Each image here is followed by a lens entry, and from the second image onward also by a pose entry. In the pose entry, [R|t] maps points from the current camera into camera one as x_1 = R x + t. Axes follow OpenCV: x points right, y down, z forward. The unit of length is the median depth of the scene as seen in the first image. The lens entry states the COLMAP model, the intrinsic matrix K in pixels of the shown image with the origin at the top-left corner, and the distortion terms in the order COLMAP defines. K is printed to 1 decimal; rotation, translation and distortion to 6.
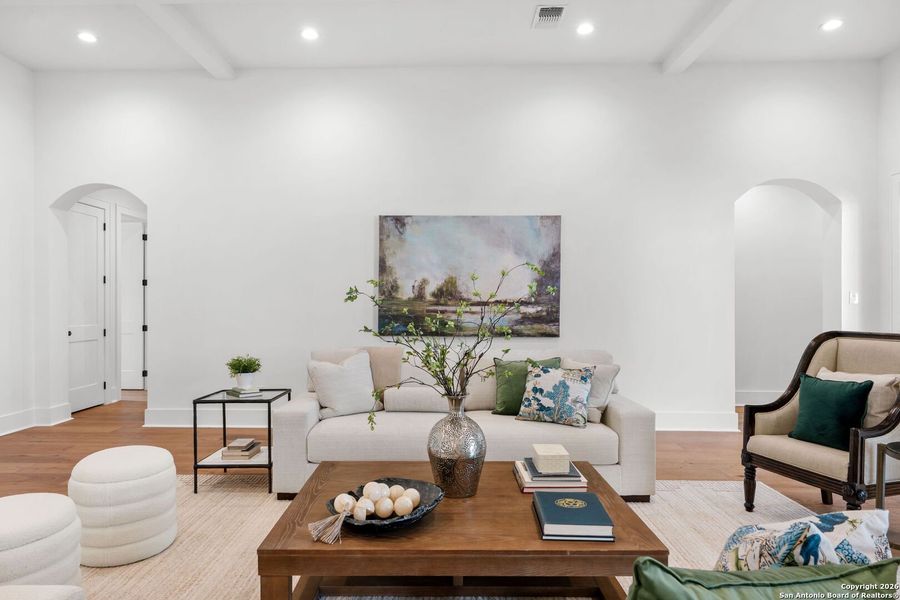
lens RADIAL K [[571.2, 0, 428.4], [0, 571.2, 297.6], [0, 0, 1]] dist [-0.002253, -0.002608]
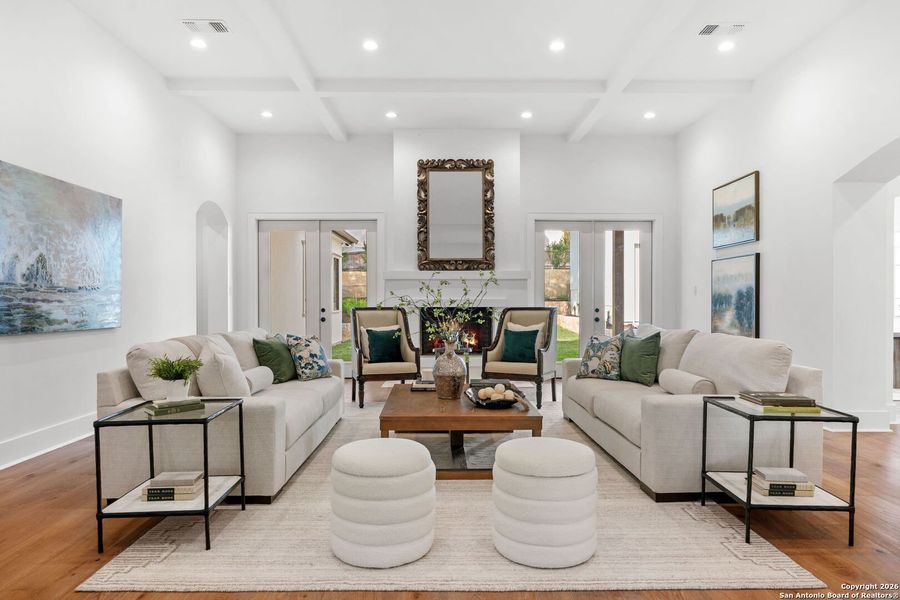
lens RADIAL K [[571.2, 0, 454.0], [0, 571.2, 302.4], [0, 0, 1]] dist [-0.002253, -0.002608]
pose [[-0.051609, -0.002878, 0.998663, -0.750431], [-0.006938, 0.999973, 0.002523, 0.022236], [-0.998643, -0.006798, -0.051628, 0.489456]]
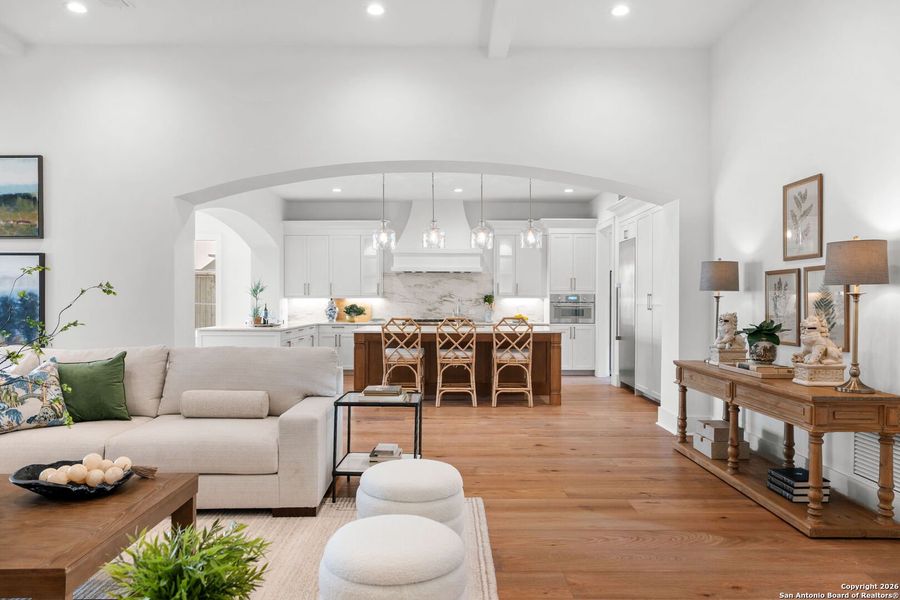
lens RADIAL K [[615.6, 0, 449.3], [0, 615.6, 303.8], [0, 0, 1]] dist [-0.002628, 0.001212]
pose [[-0.999238, 0.000656, -0.039028, -0.294772], [0.000765, 0.999996, -0.002781, 0.011423], [0.039026, -0.002809, -0.999234, 0.881971]]
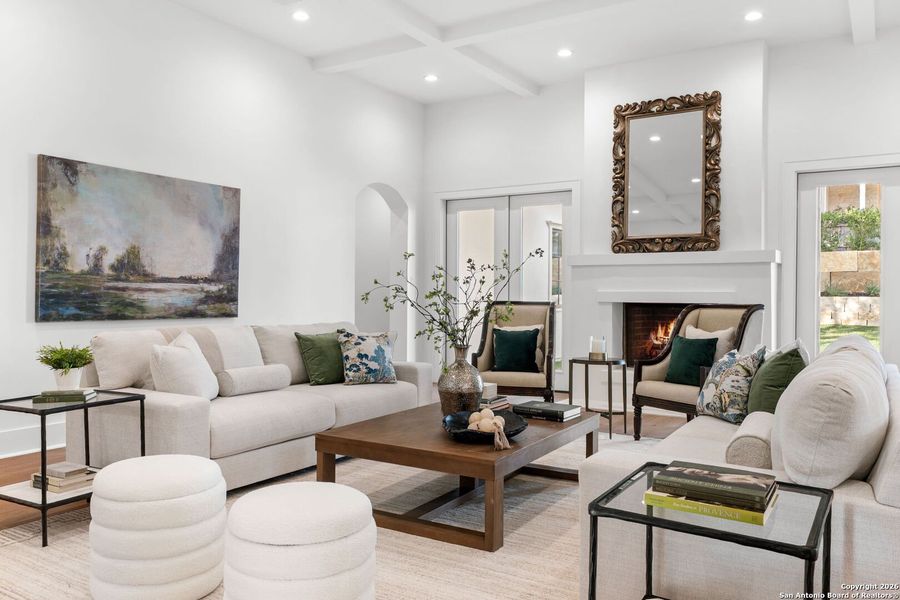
lens RADIAL K [[689.1, 0, 457.5], [0, 689.1, 293.8], [0, 0, 1]] dist [-0.006615, 0.008806]
pose [[0.493795, 0.002941, 0.869573, -0.585505], [-0.013536, 0.999899, 0.004304, 0.020906], [-0.869473, -0.013896, 0.493785, 0.114417]]
